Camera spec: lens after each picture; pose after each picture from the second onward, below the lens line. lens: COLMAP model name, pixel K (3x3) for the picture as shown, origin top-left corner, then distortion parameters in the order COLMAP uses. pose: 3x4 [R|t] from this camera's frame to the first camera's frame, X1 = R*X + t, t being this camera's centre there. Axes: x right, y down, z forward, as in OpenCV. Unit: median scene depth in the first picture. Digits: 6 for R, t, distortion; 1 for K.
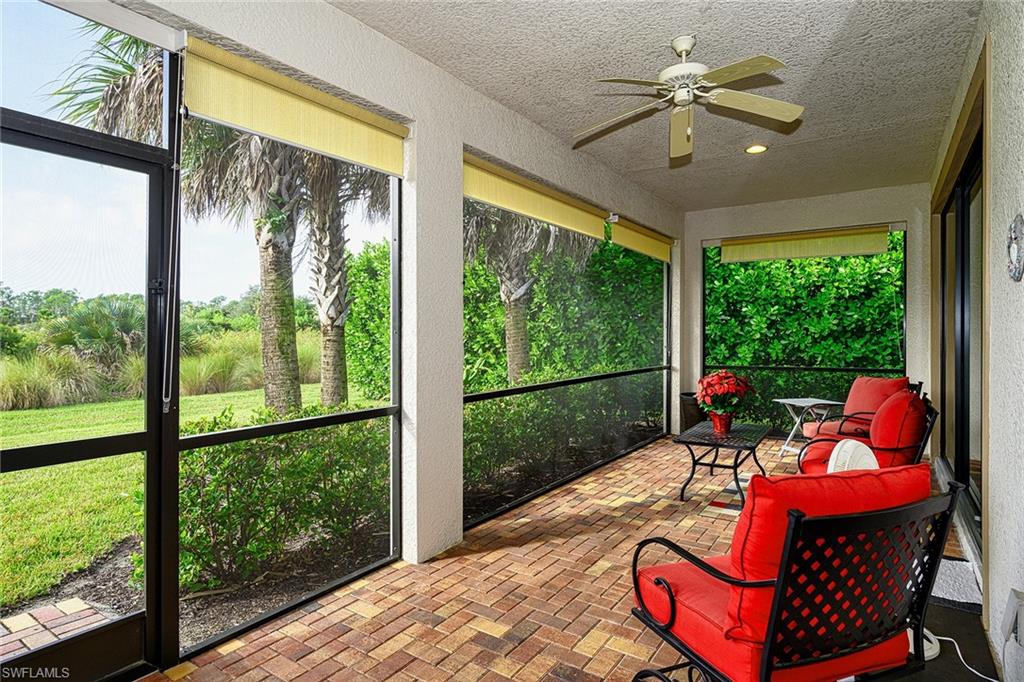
lens RADIAL K [[535.9, 0, 511.2], [0, 535.9, 336.1], [0, 0, 1]] dist [-0.003553, -0.000721]
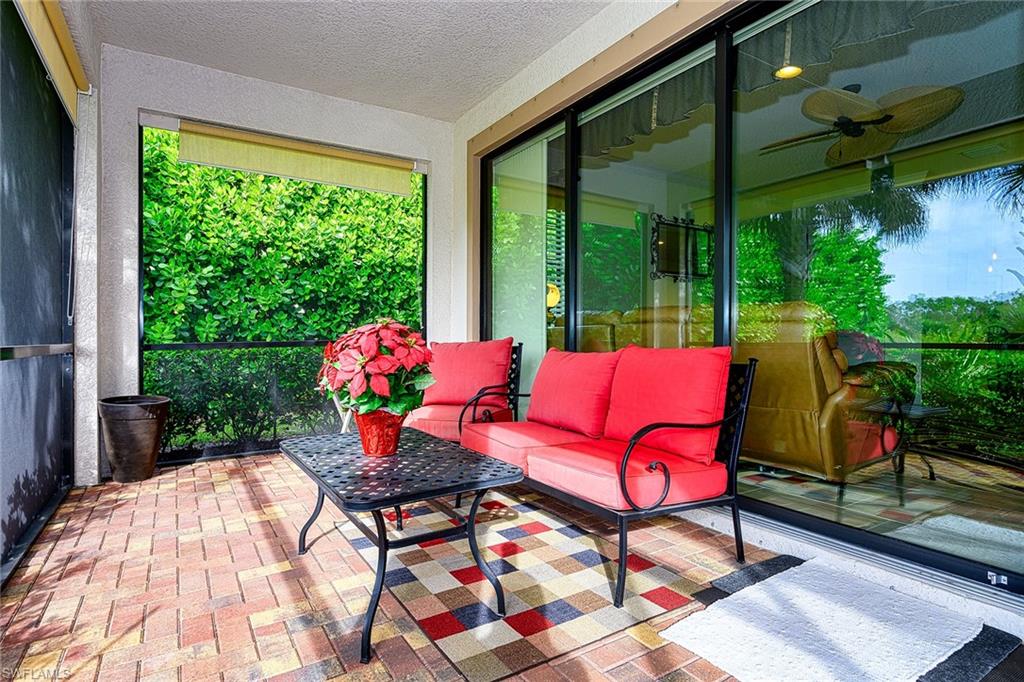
lens RADIAL K [[535.9, 0, 513.1], [0, 535.9, 337.2], [0, 0, 1]] dist [-0.003553, -0.000721]
pose [[0.402703, -0.000424, 0.915331, 0.011535], [0.001972, 0.999998, -0.000404, 0.041872], [-0.915329, 0.001968, 0.402703, 0.372108]]
